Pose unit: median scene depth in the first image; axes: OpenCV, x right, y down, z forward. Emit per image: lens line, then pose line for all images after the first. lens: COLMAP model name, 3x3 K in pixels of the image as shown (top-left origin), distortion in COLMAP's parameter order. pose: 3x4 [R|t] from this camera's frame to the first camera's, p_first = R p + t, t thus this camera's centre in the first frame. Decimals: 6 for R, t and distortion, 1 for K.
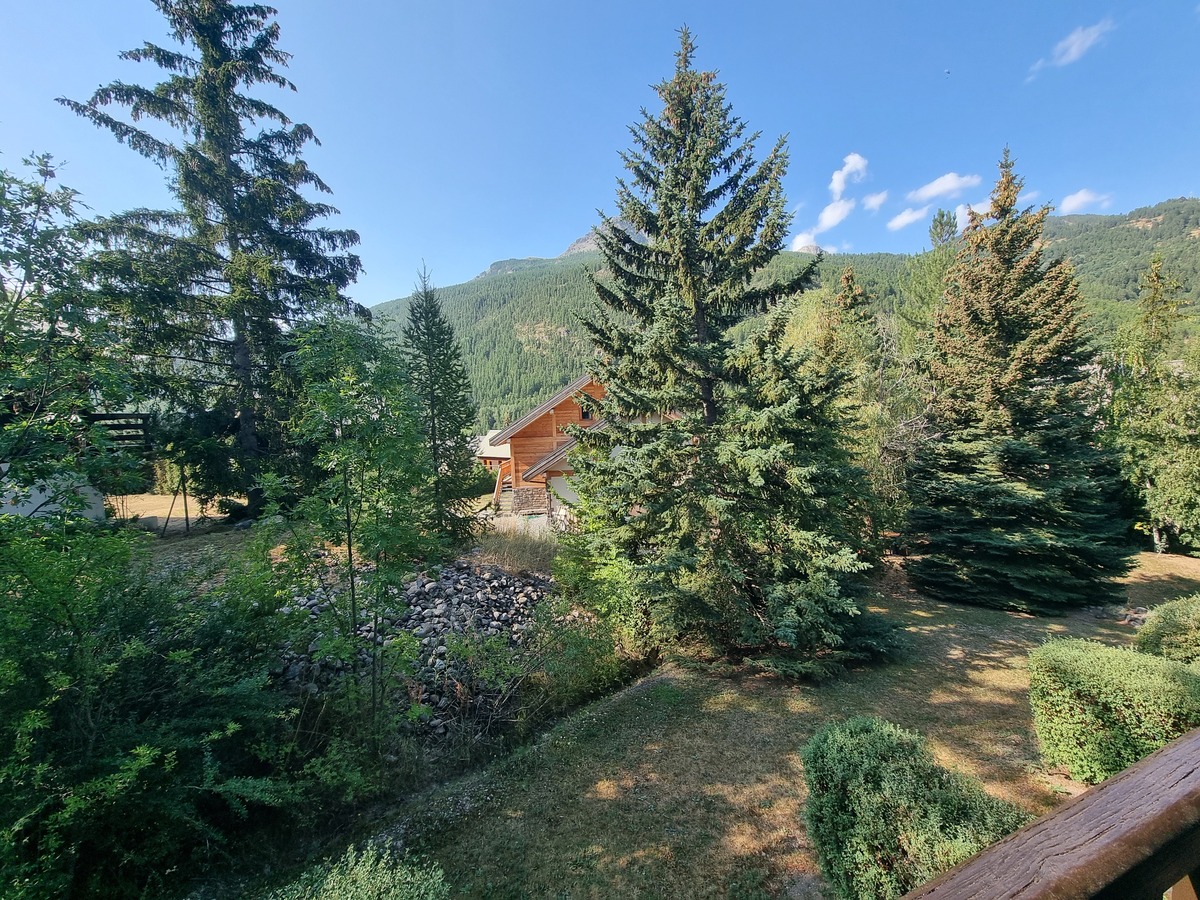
lens RADIAL K [[495.8, 0, 608.0], [0, 495.8, 447.6], [0, 0, 1]] dist [-0.004548, 0.000616]
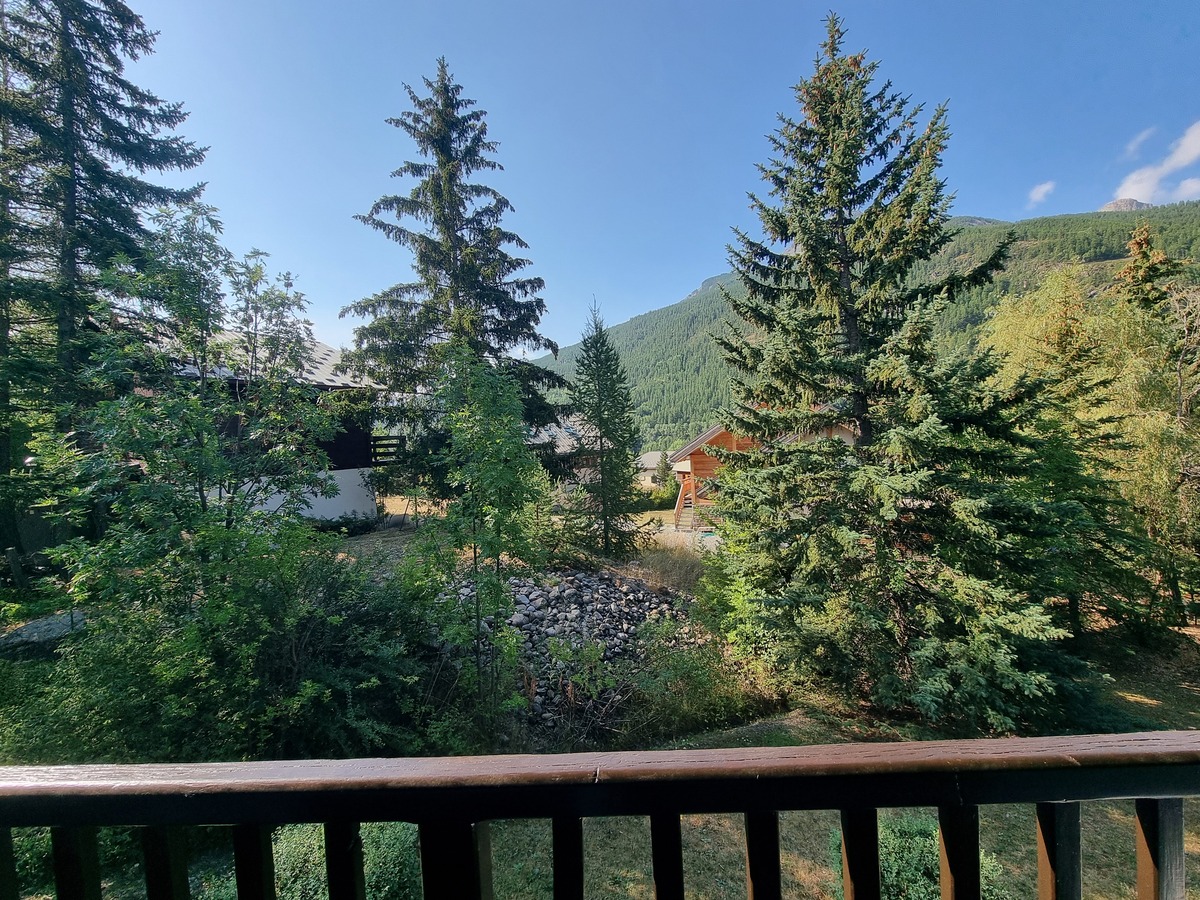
lens RADIAL K [[495.8, 0, 608.6], [0, 495.8, 447.4], [0, 0, 1]] dist [-0.004548, 0.000616]
pose [[0.913150, 0.001610, -0.407621, 0.150995], [-0.013276, 0.999579, -0.025793, -0.013778], [0.407408, 0.028965, 0.912787, 0.013826]]
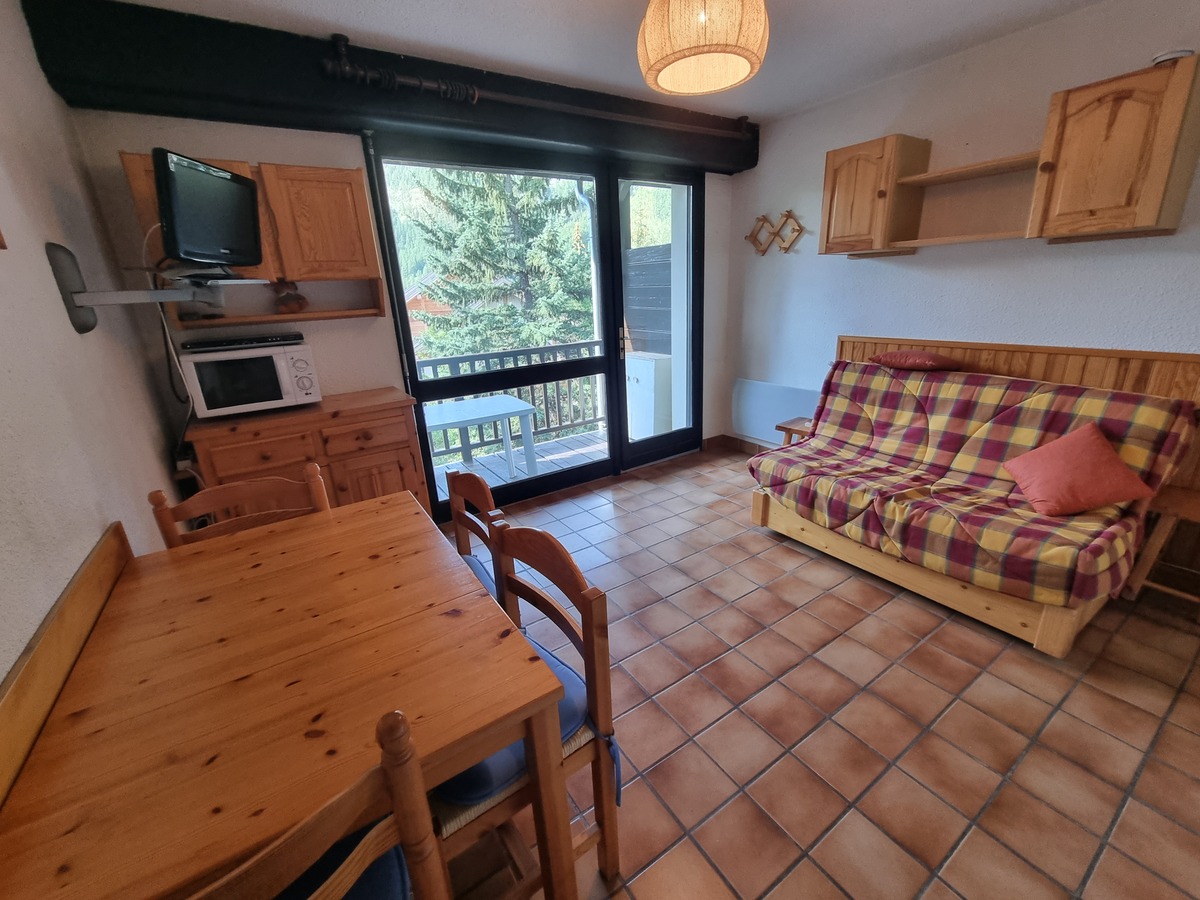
lens RADIAL K [[495.8, 0, 612.3], [0, 495.8, 450.9], [0, 0, 1]] dist [-0.004548, 0.000616]
pose [[0.979720, -0.067958, 0.188493, 0.152305], [0.021617, 0.971085, 0.237755, 0.010215], [-0.199200, -0.228859, 0.952860, -0.373894]]
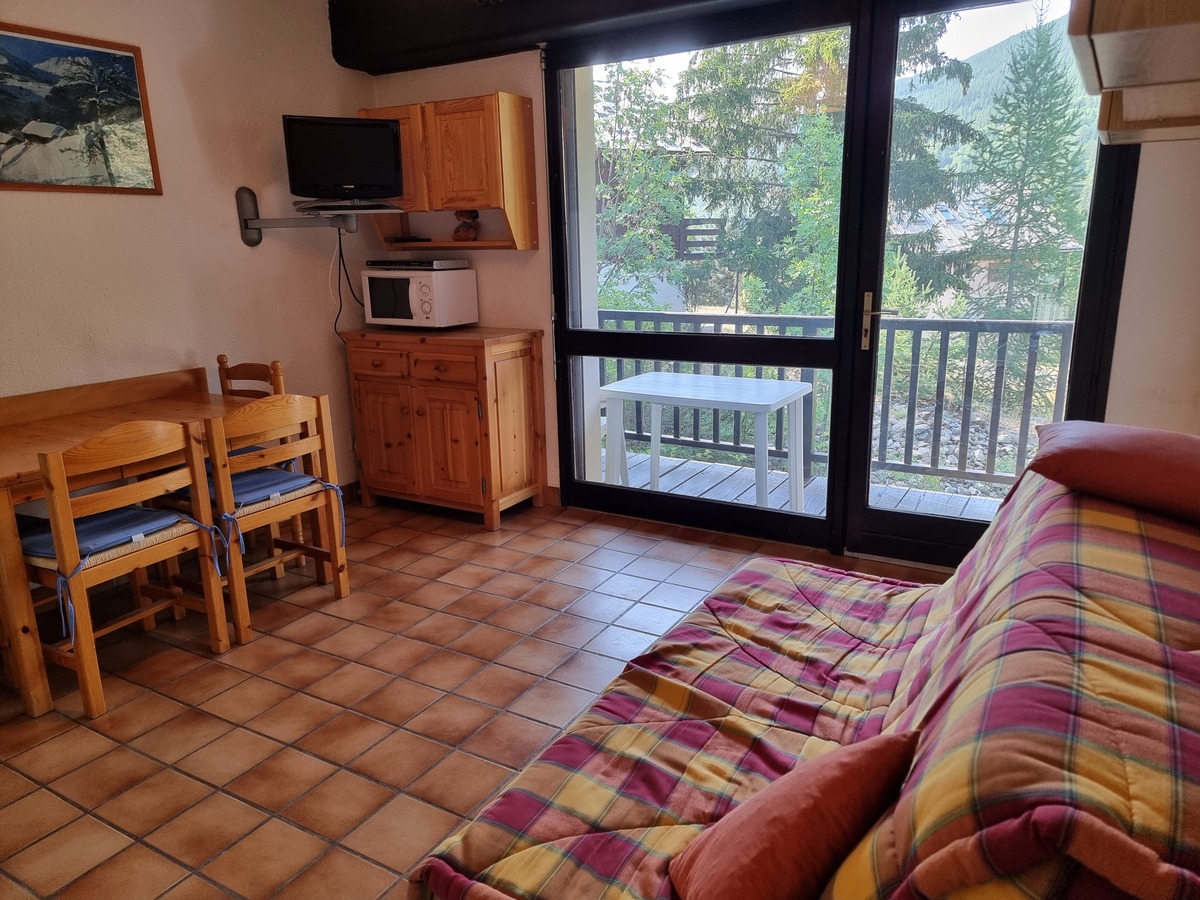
lens RADIAL K [[835.7, 0, 600.3], [0, 835.7, 454.5], [0, 0, 1]] dist [0.045852, -0.002308]
pose [[0.598107, 0.225938, -0.768908, 0.408686], [-0.057359, 0.969045, 0.240129, -0.000929], [0.799361, -0.099519, 0.592552, -0.308285]]
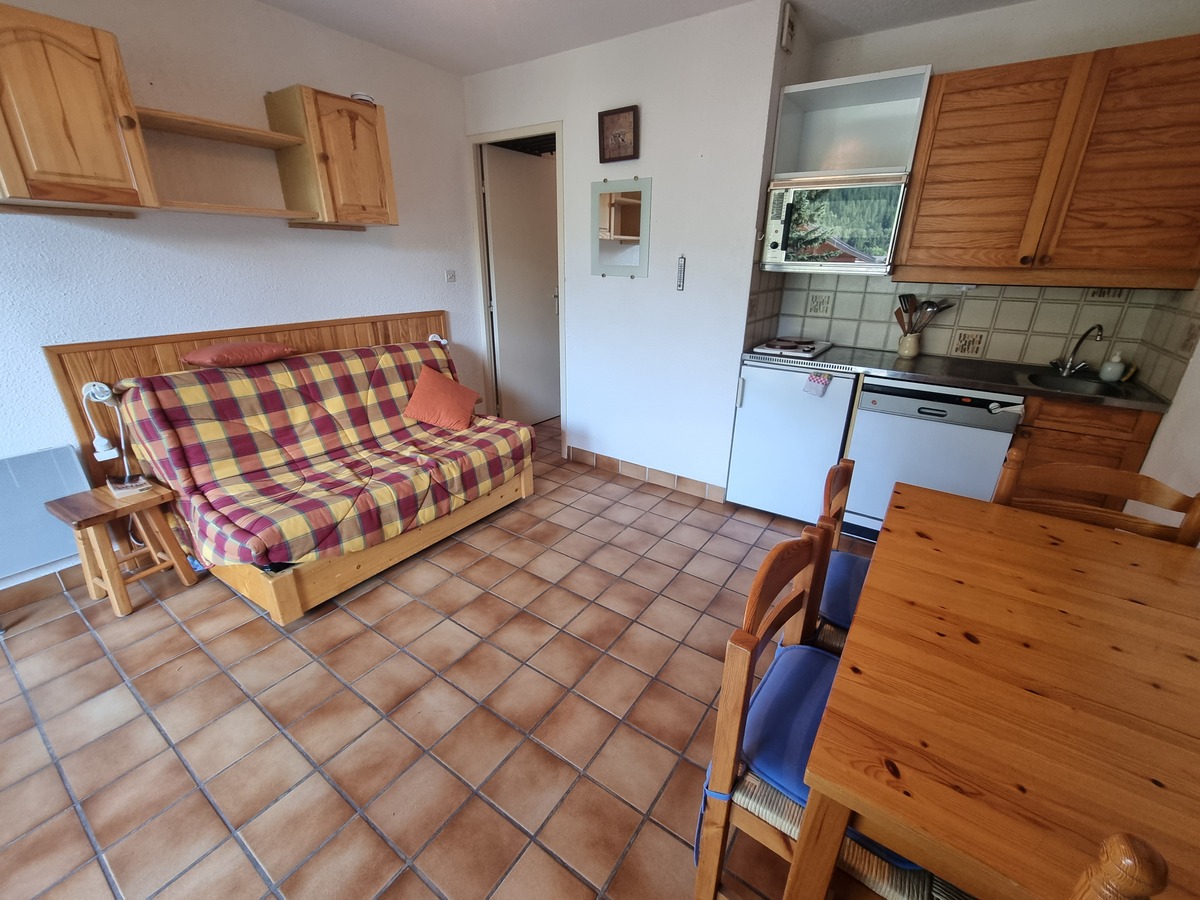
lens RADIAL K [[495.8, 0, 603.9], [0, 495.8, 448.3], [0, 0, 1]] dist [-0.004548, 0.000616]
pose [[-0.546013, -0.272226, 0.792315, 0.093035], [0.064528, 0.929260, 0.363746, -0.000626], [-0.835288, 0.249736, -0.489822, -0.169104]]
